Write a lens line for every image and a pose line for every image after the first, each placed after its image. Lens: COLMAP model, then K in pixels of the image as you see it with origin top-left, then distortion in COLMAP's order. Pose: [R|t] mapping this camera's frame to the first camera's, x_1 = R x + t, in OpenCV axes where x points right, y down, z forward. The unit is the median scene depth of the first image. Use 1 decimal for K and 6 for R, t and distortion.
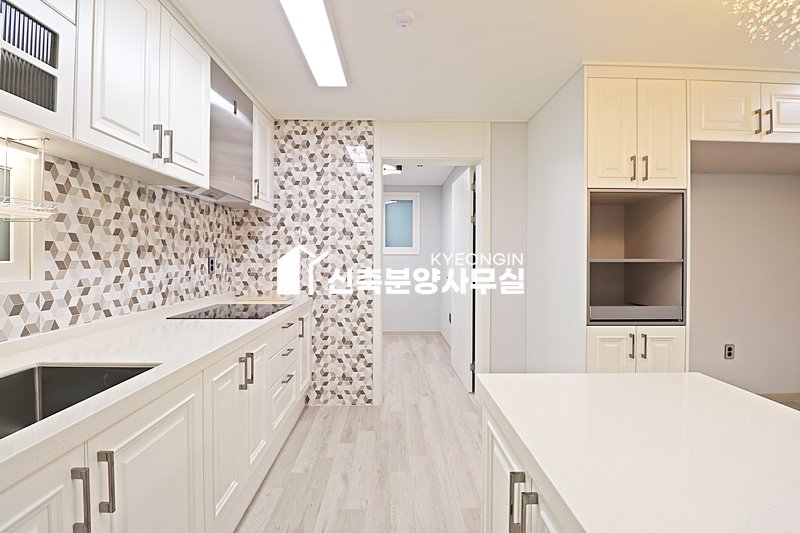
lens RADIAL K [[368.1, 0, 399.8], [0, 368.1, 259.0], [0, 0, 1]] dist [-0.000007, -0.013382]
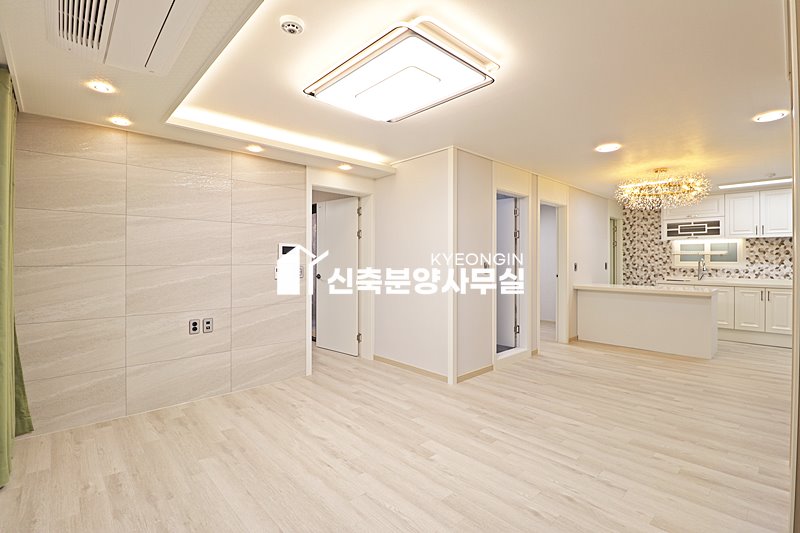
lens RADIAL K [[368.6, 0, 401.3], [0, 368.6, 258.7], [0, 0, 1]] dist [-0.000032, -0.013035]
pose [[-0.746216, -0.008020, -0.665656, 2.998304], [-0.009821, 0.999951, -0.001038, 0.006568], [0.665632, 0.005763, -0.746258, 0.906945]]
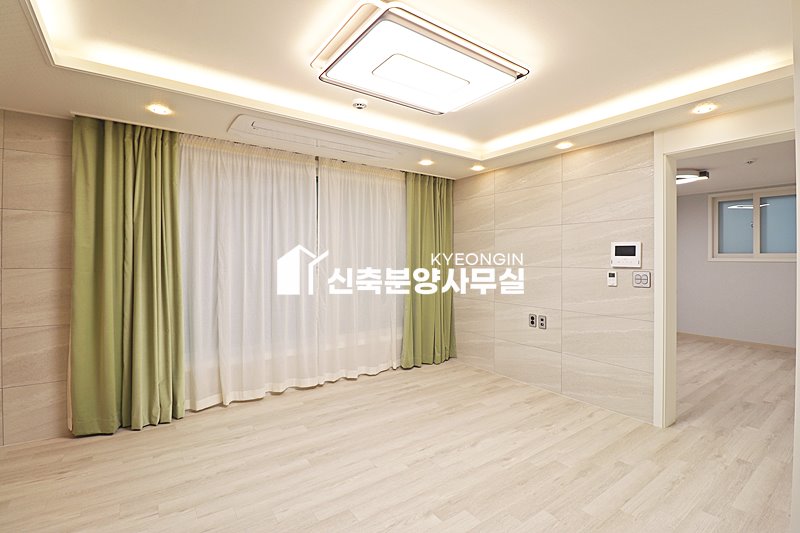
lens RADIAL K [[368.1, 0, 399.8], [0, 368.1, 259.0], [0, 0, 1]] dist [-0.000007, -0.013382]
pose [[-0.564235, -0.007786, 0.825578, 1.631318], [-0.000417, 0.999958, 0.009145, -0.011008], [-0.825614, 0.004816, -0.564214, 0.713117]]
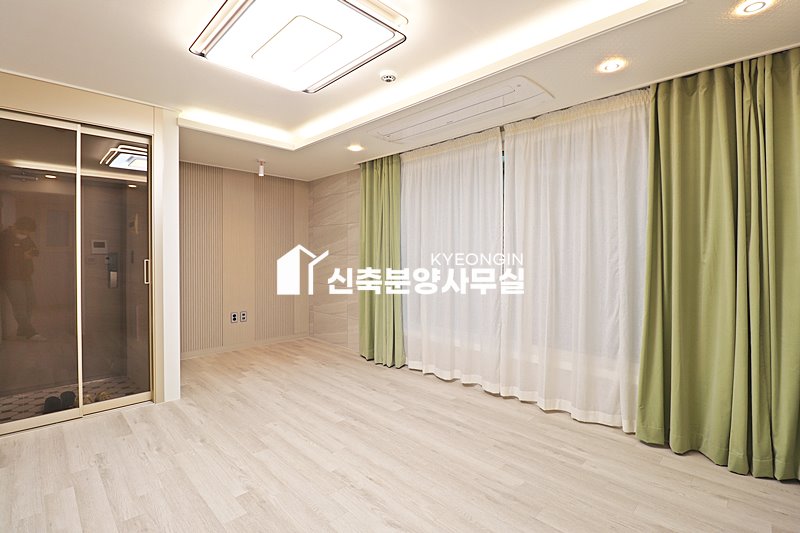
lens RADIAL K [[373.2, 0, 400.4], [0, 373.2, 258.3], [0, 0, 1]] dist [0.000869, -0.011914]
pose [[0.722241, -0.010814, 0.691557, 1.928568], [0.006388, 0.999939, 0.008964, 0.029790], [-0.691612, -0.002056, 0.722266, -0.639406]]
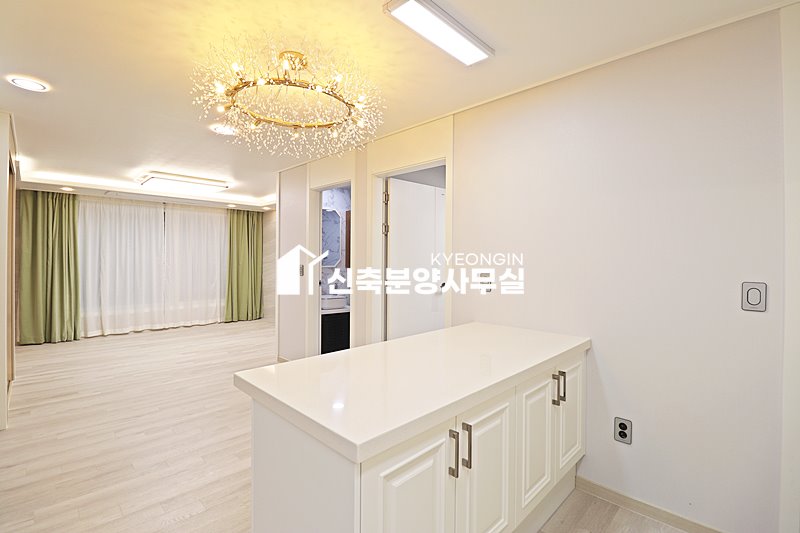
lens RADIAL K [[368.1, 0, 399.8], [0, 368.1, 259.0], [0, 0, 1]] dist [-0.000007, -0.013382]
pose [[-0.693763, -0.011068, 0.720118, -0.199074], [-0.005343, 0.999933, 0.010222, -0.033266], [-0.720183, 0.003244, -0.693776, 0.771885]]
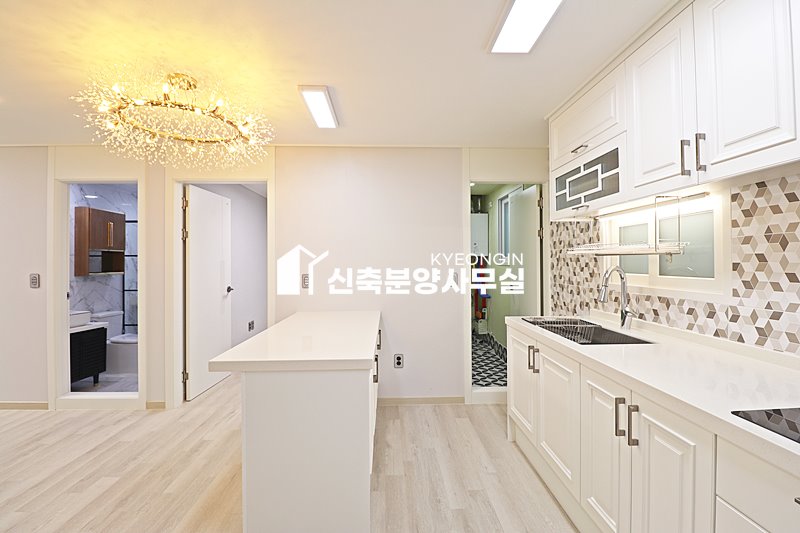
lens RADIAL K [[368.6, 0, 401.3], [0, 368.6, 258.7], [0, 0, 1]] dist [-0.000032, -0.013035]
pose [[-0.999867, 0.001716, -0.016229, 0.065330], [0.001740, 0.999997, -0.001471, -0.037633], [0.016226, -0.001499, -0.999867, 1.297451]]
